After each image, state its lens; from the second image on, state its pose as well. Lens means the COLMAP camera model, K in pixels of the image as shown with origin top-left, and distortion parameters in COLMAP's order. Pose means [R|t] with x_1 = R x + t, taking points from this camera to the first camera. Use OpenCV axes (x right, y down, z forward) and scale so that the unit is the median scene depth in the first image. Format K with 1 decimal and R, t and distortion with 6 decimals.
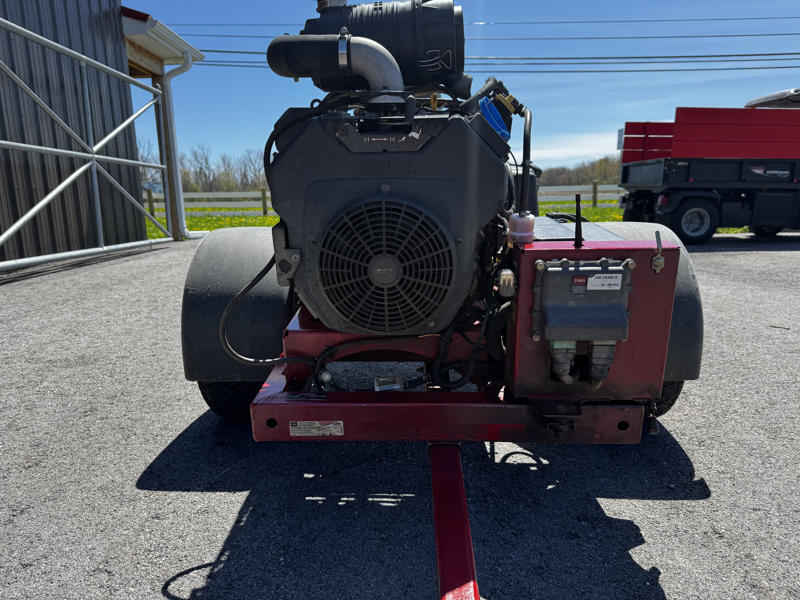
lens RADIAL K [[549.8, 0, 397.8], [0, 549.8, 301.0], [0, 0, 1]] dist [0.002493, -0.006821]
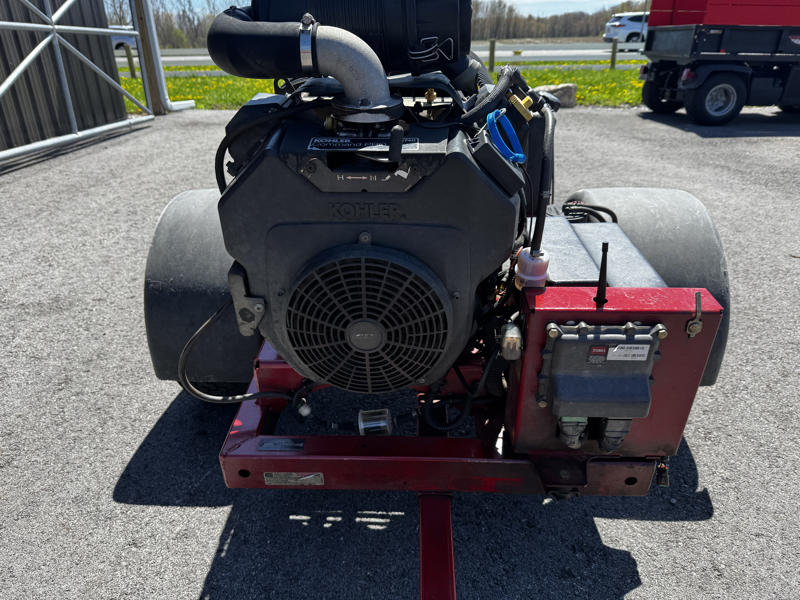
lens RADIAL K [[556.6, 0, 400.0], [0, 556.6, 300.0], [0, 0, 1]] dist [-0.010574, 0.000970]
pose [[0.999987, 0.003981, 0.003082, 0.020303], [-0.004590, 0.972448, 0.233073, -0.241133], [-0.002069, -0.233084, 0.972454, 0.155028]]
